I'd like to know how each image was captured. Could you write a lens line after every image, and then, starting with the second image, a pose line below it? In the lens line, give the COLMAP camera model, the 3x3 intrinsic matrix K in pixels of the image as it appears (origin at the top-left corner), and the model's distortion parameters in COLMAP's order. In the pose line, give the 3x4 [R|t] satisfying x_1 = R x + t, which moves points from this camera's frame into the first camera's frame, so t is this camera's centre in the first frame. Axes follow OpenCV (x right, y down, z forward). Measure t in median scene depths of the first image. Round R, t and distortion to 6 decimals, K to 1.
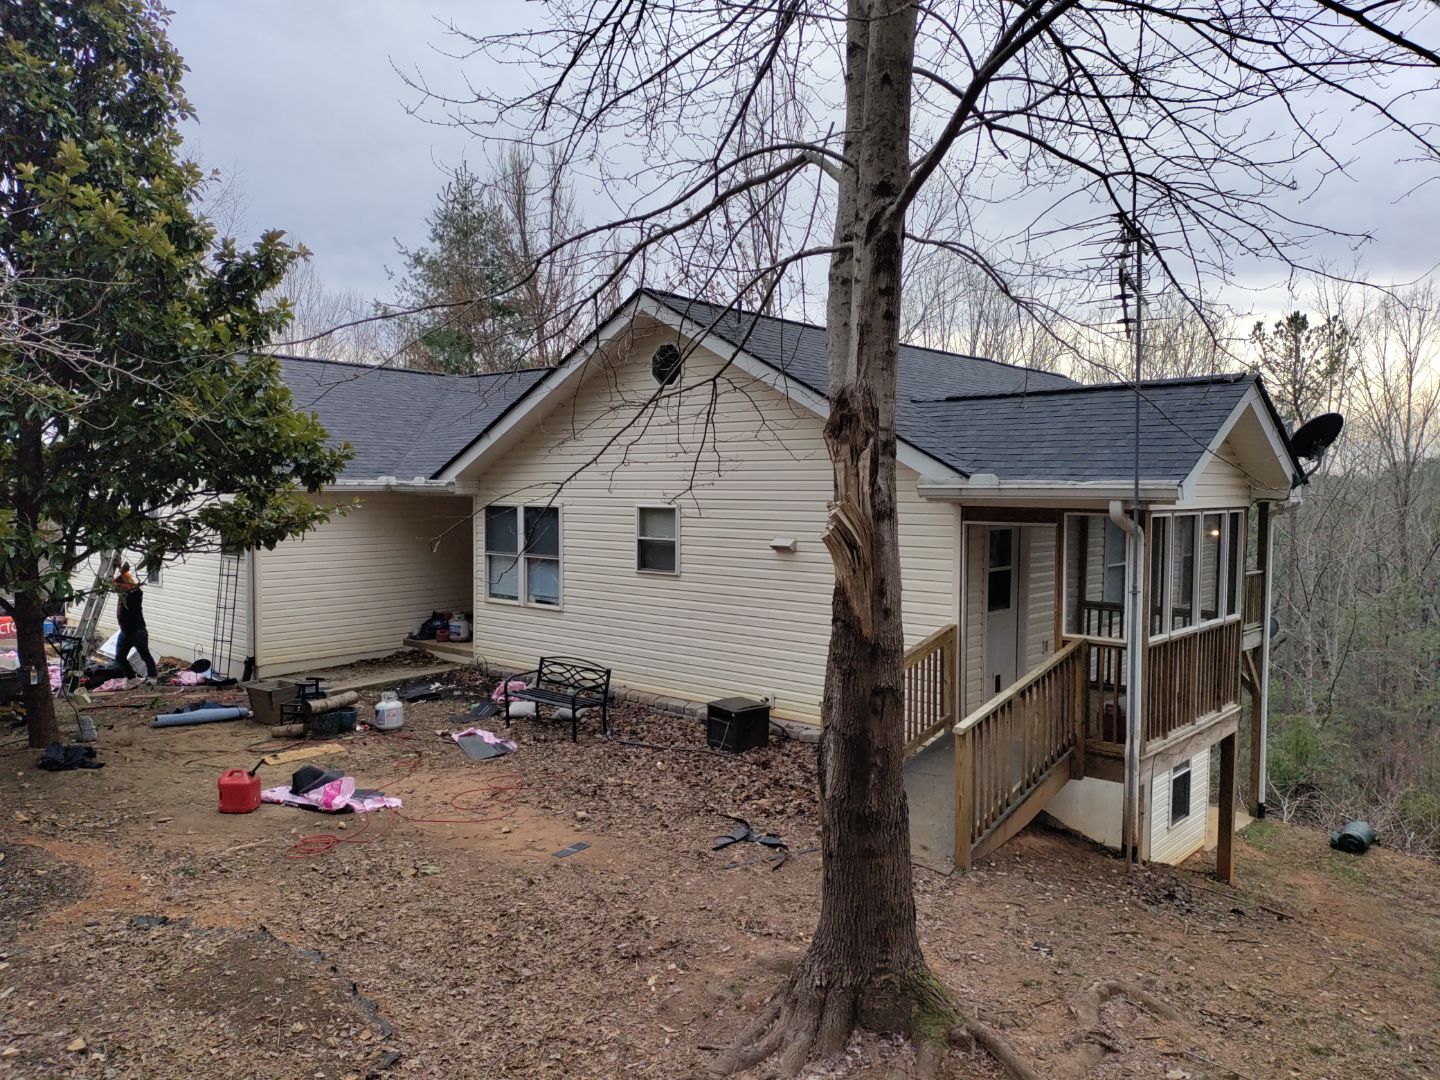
lens RADIAL K [[1034.3, 0, 720.0], [0, 1034.3, 540.0], [0, 0, 1]] dist [0.034562, -0.041564]
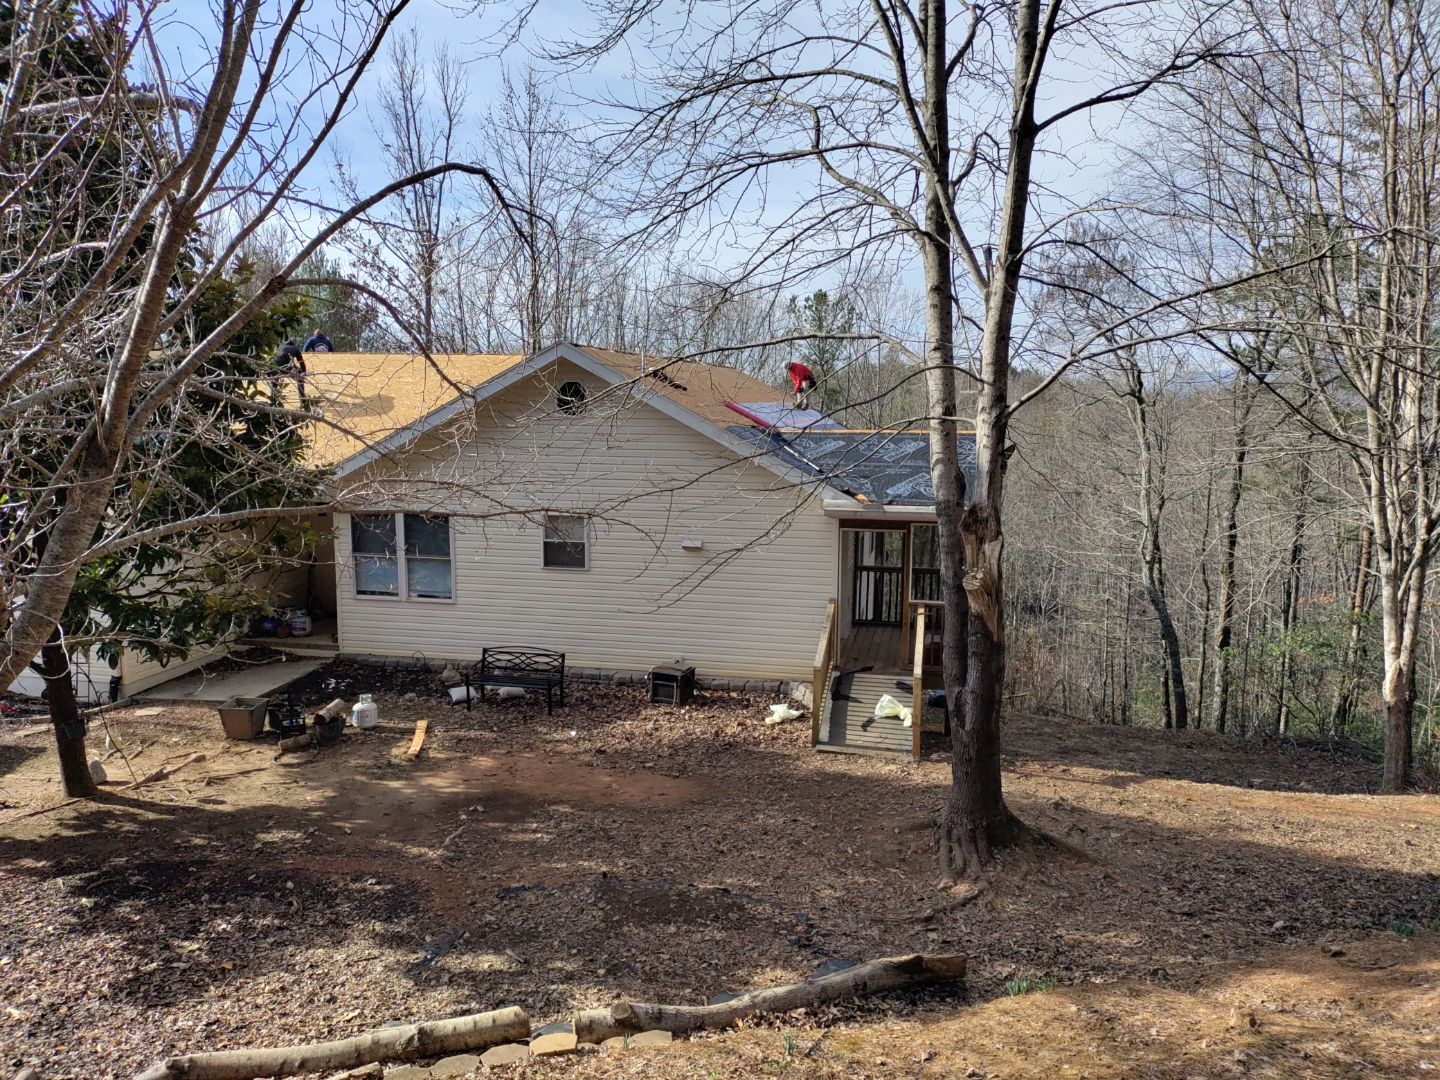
lens RADIAL K [[1034.3, 0, 720.0], [0, 1034.3, 540.0], [0, 0, 1]] dist [0.034562, -0.041564]
pose [[0.876598, -0.065722, 0.476714, -0.475496], [0.024150, 0.995390, 0.092821, -0.109424], [-0.480617, -0.069854, 0.874144, -0.149875]]
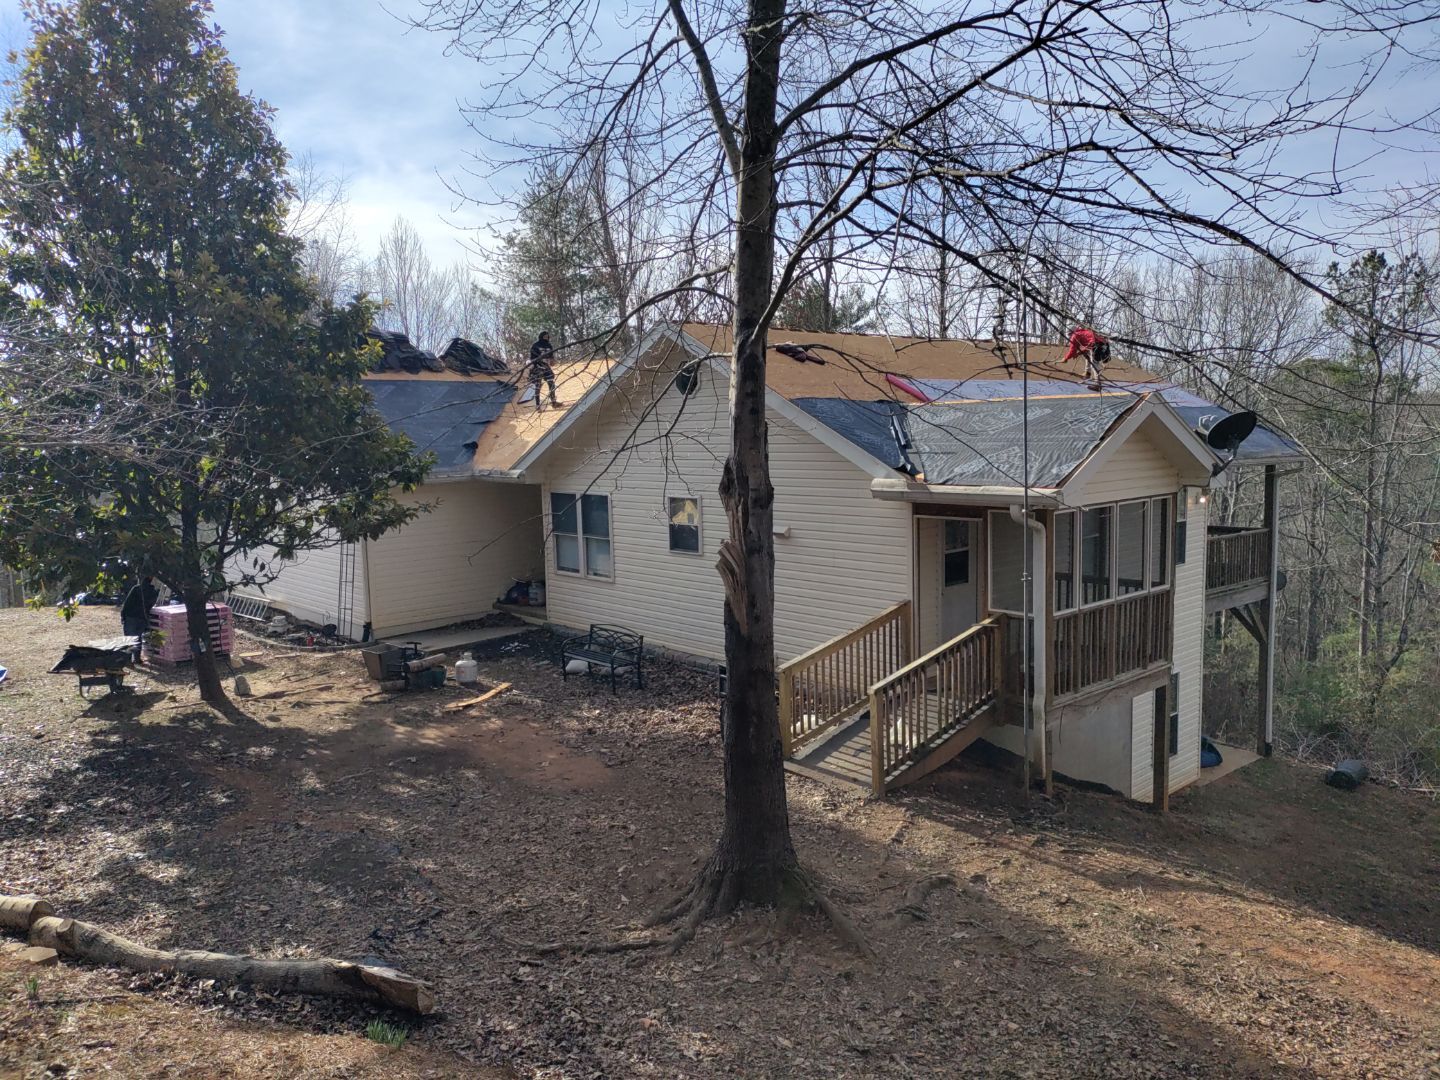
lens RADIAL K [[1034.3, 0, 720.0], [0, 1034.3, 540.0], [0, 0, 1]] dist [0.034562, -0.041564]
pose [[0.993385, -0.019330, -0.113196, 0.112833], [0.026211, 0.997877, 0.059621, -0.051920], [0.111803, -0.062194, 0.991782, -0.175188]]
